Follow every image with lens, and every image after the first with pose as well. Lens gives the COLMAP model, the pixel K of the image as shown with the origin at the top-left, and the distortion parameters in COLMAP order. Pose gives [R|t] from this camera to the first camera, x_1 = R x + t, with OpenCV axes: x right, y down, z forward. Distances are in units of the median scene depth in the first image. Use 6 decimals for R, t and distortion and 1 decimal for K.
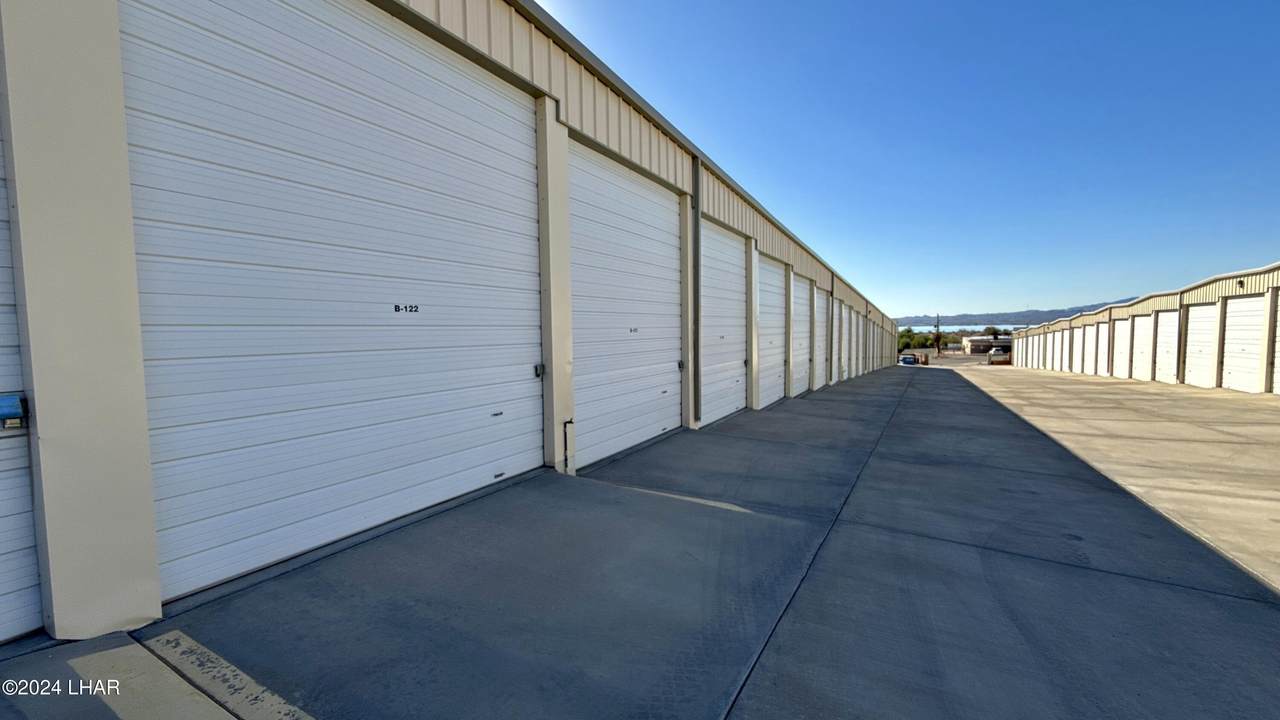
lens RADIAL K [[511.6, 0, 641.2], [0, 511.6, 362.5], [0, 0, 1]] dist [-0.000050, 0.000208]
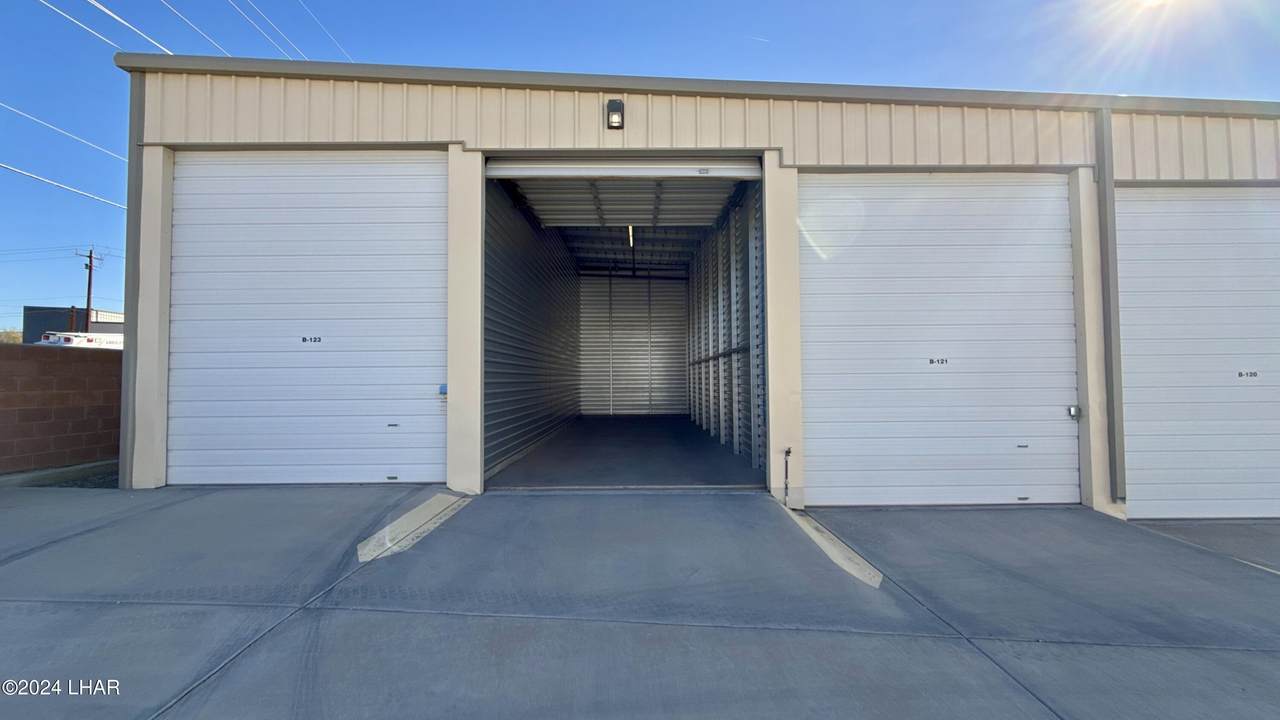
lens RADIAL K [[511.6, 0, 641.2], [0, 511.6, 362.5], [0, 0, 1]] dist [-0.000050, 0.000208]
pose [[0.488013, -0.019912, -0.872609, 0.573755], [-0.057385, 0.996845, -0.054840, 0.013794], [0.870948, 0.076838, 0.485330, 0.230506]]
